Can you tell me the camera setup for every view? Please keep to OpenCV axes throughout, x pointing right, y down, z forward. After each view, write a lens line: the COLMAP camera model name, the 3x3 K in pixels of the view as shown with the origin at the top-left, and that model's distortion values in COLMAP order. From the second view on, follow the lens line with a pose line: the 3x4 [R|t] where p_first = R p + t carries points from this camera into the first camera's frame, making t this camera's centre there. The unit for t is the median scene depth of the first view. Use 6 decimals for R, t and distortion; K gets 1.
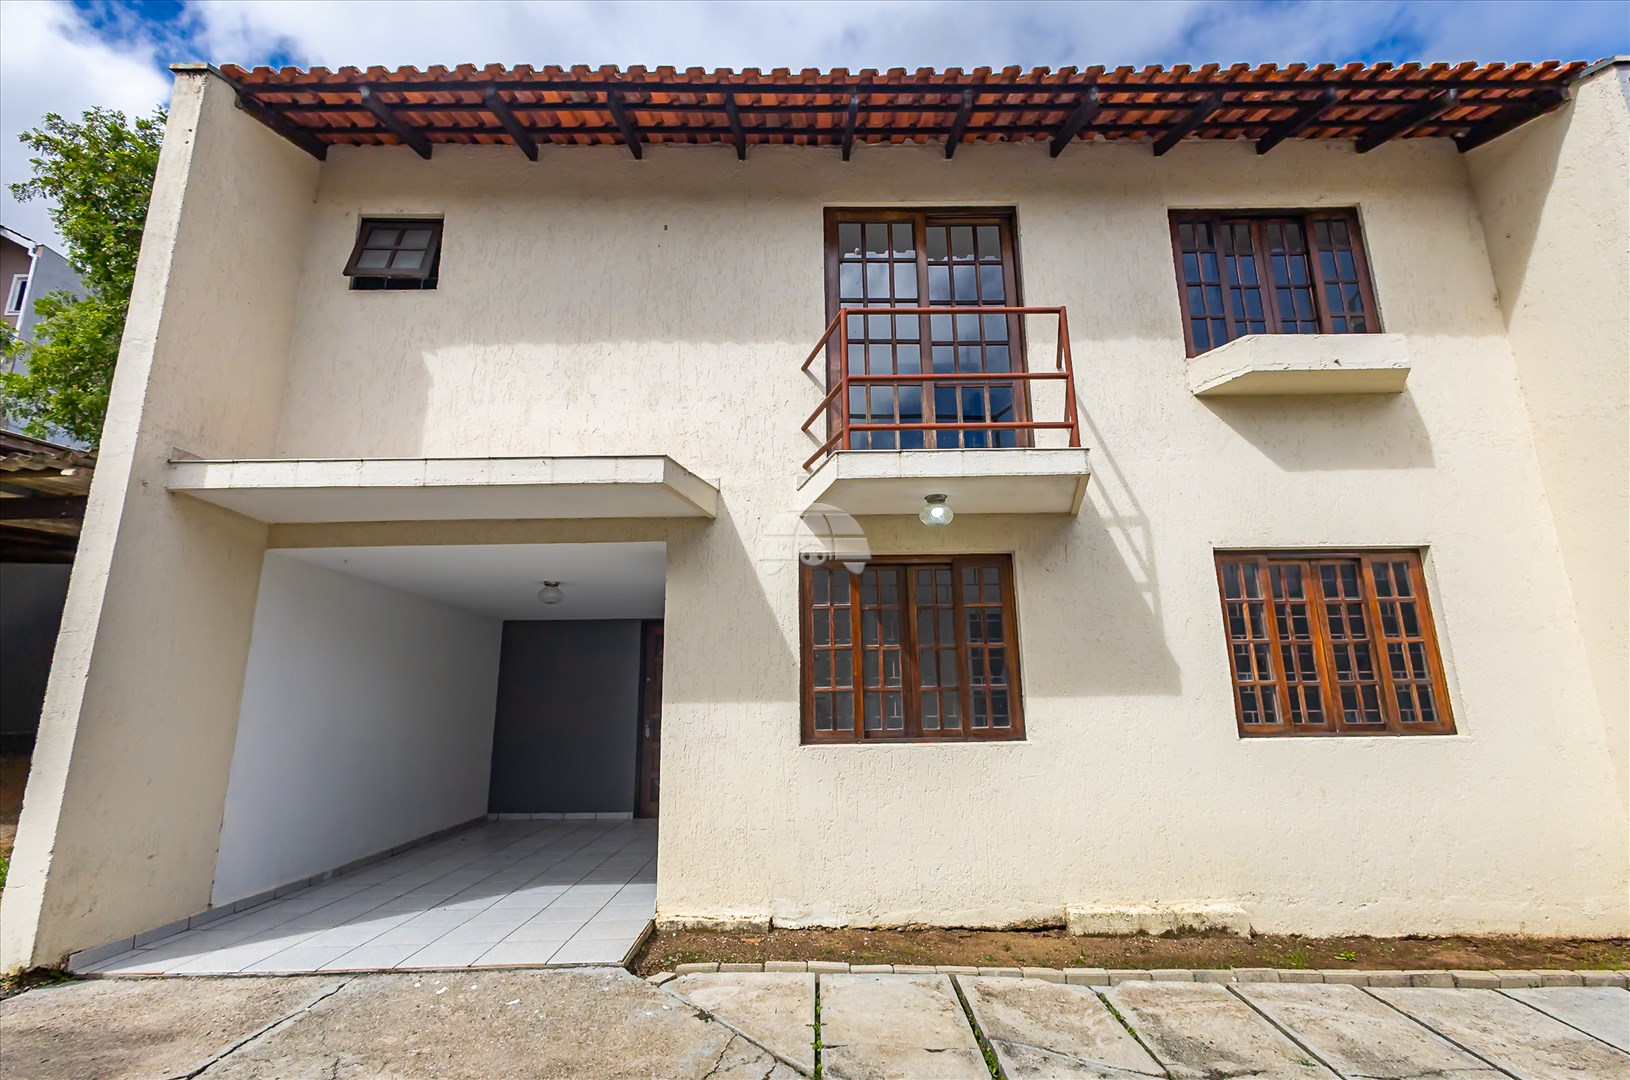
lens RADIAL K [[739.8, 0, 810.1], [0, 739.8, 543.4], [0, 0, 1]] dist [0.012708, -0.004423]
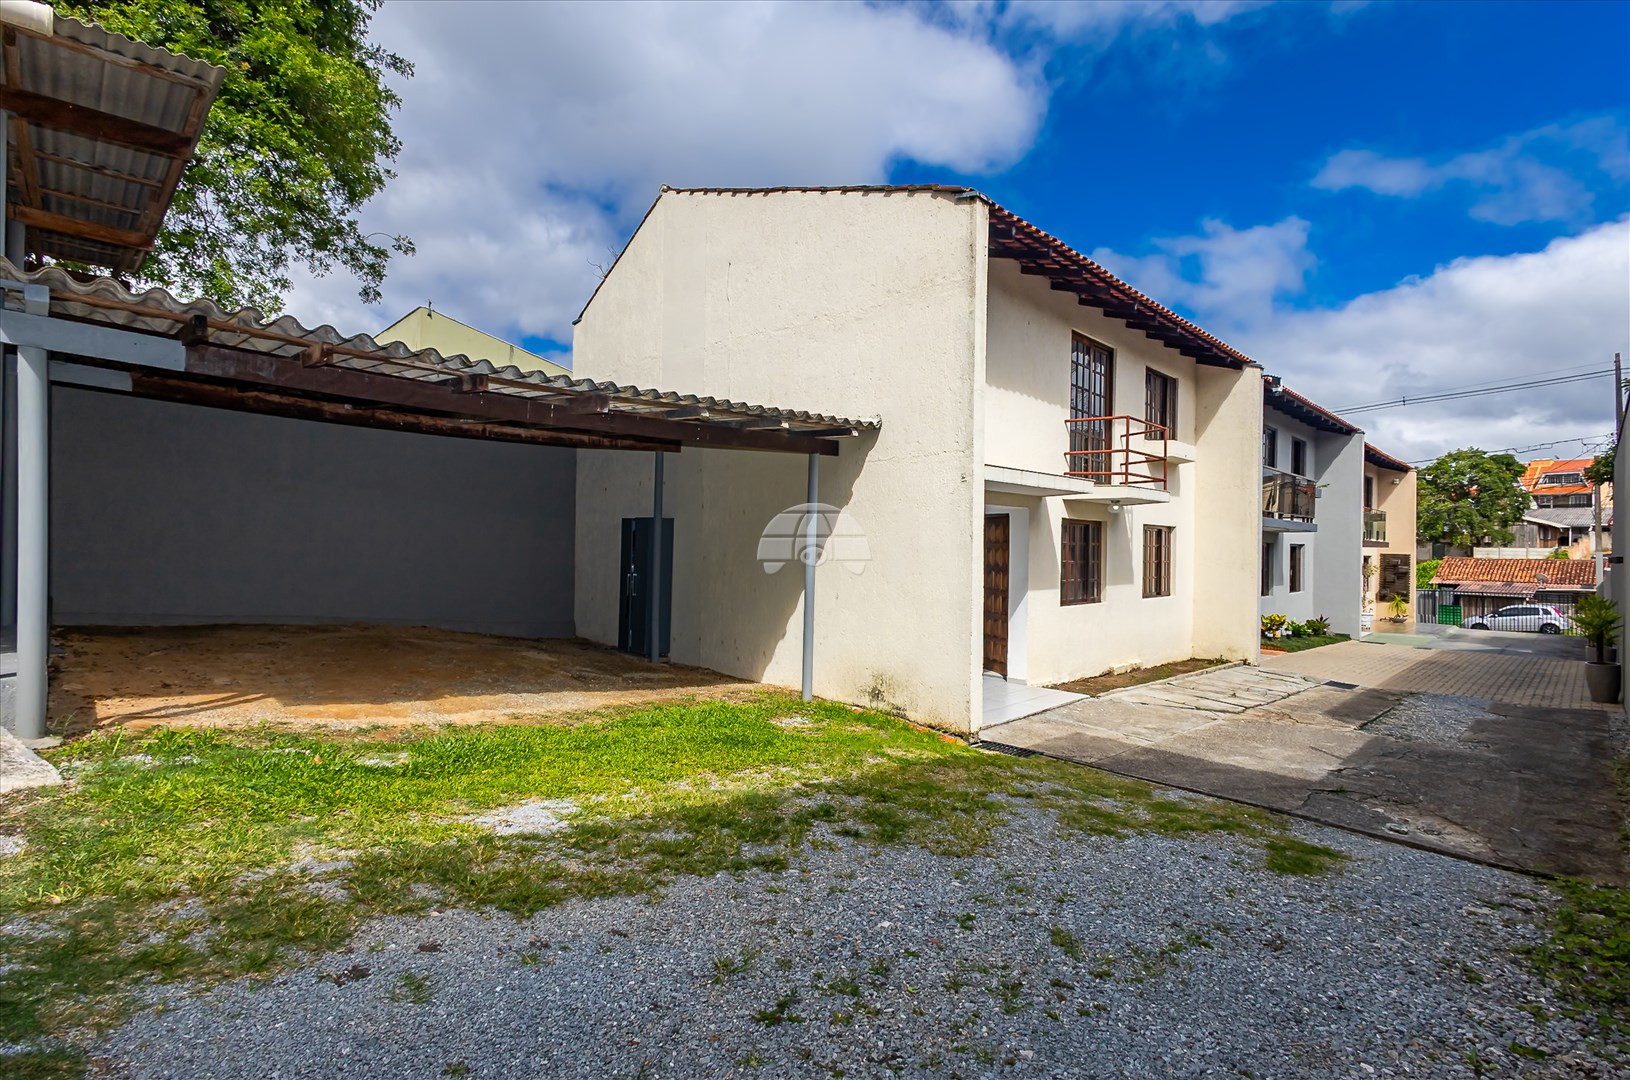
lens RADIAL K [[745.8, 0, 812.5], [0, 745.8, 543.9], [0, 0, 1]] dist [0.012838, -0.005173]
pose [[0.719062, 0.027395, 0.694406, -1.955081], [-0.179276, 0.972714, 0.147267, -0.097589], [-0.671424, -0.230385, 0.704352, -0.014187]]
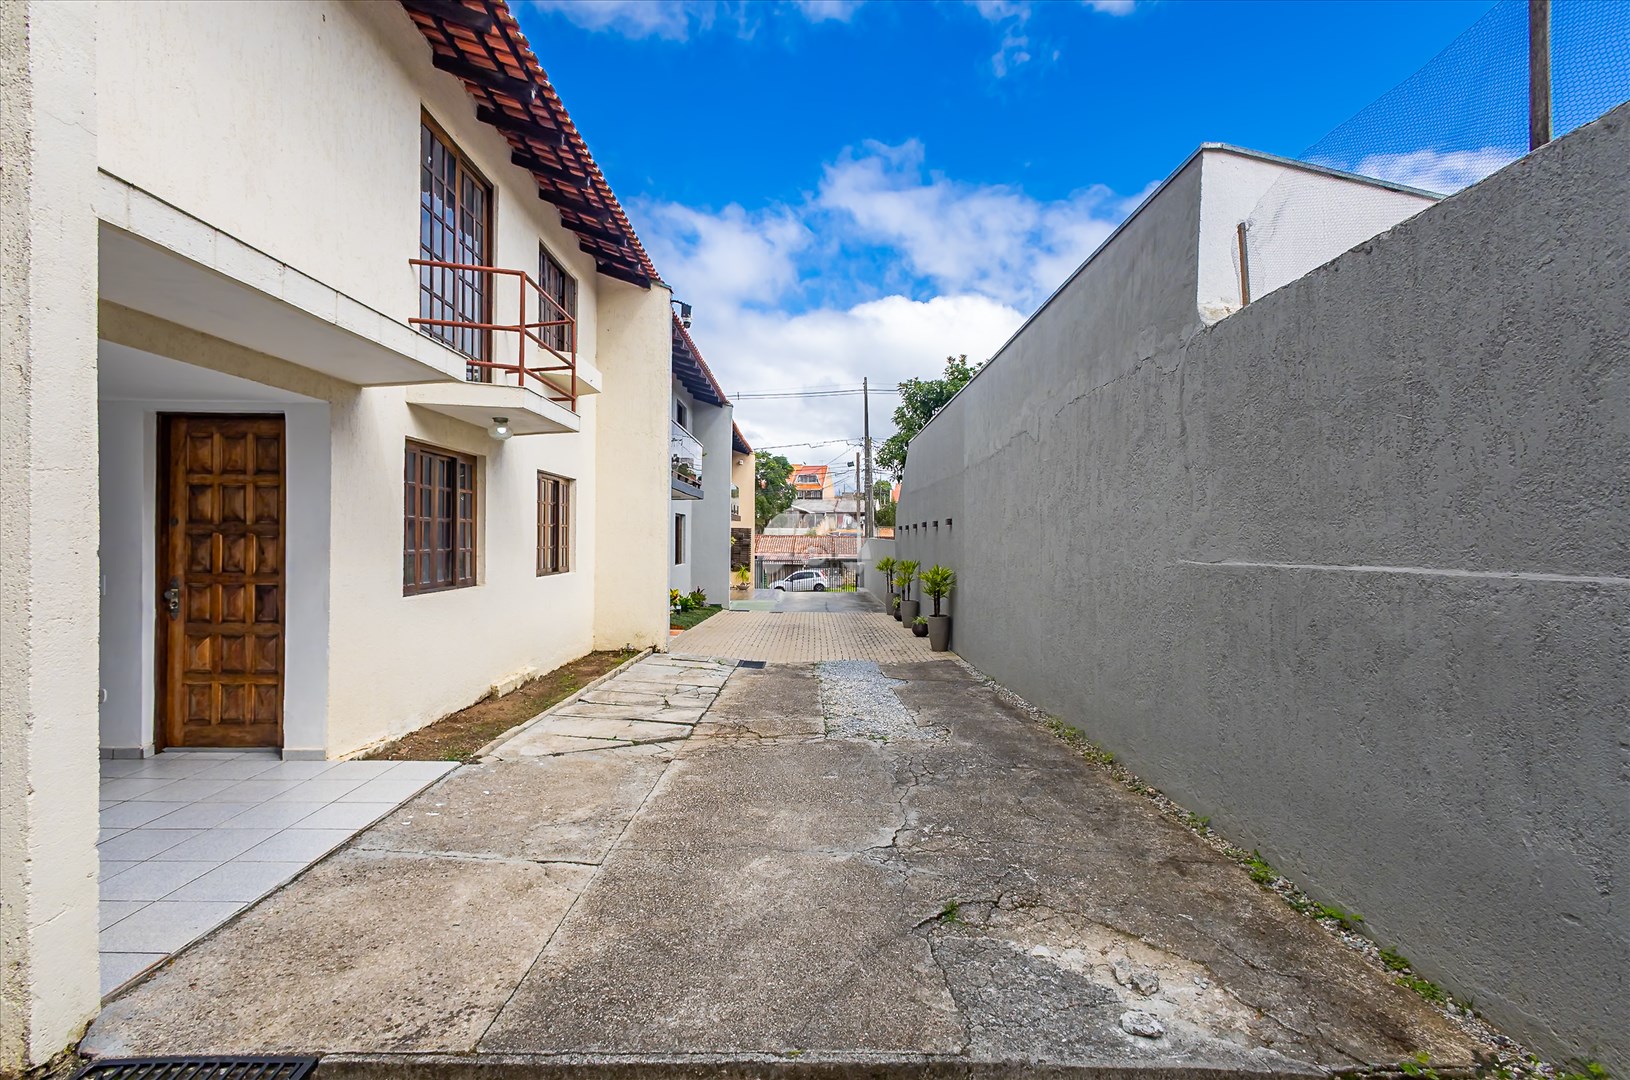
lens RADIAL K [[745.8, 0, 812.5], [0, 745.8, 543.9], [0, 0, 1]] dist [0.012838, -0.005173]
pose [[-0.000945, 0.005649, 0.999984, -1.159870], [-0.233082, 0.972440, -0.005713, 0.035563], [-0.972457, -0.233084, 0.000398, 0.354541]]
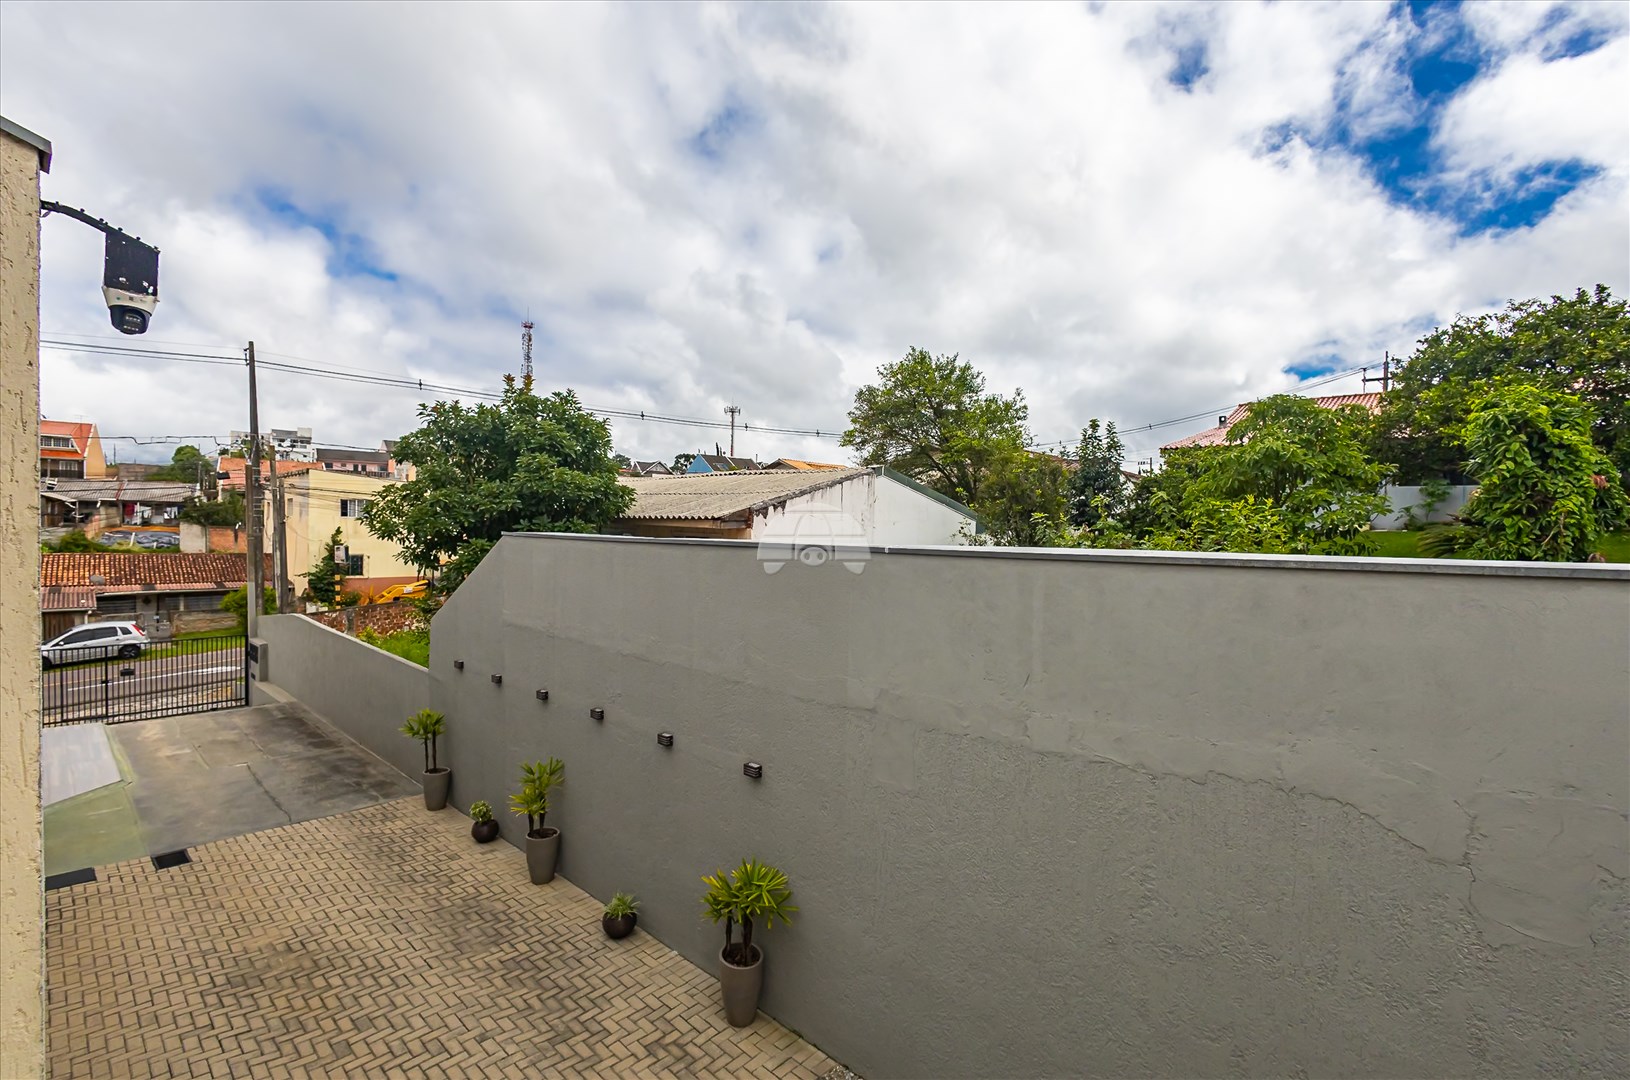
lens RADIAL K [[761.3, 0, 810.9], [0, 761.3, 524.9], [0, 0, 1]] dist [0.015424, -0.000040]
pose [[-0.710175, 0.000094, 0.704025, 0.219910], [-0.168182, 0.971025, -0.169781, -0.355395], [-0.683642, -0.238978, -0.689582, 0.916411]]
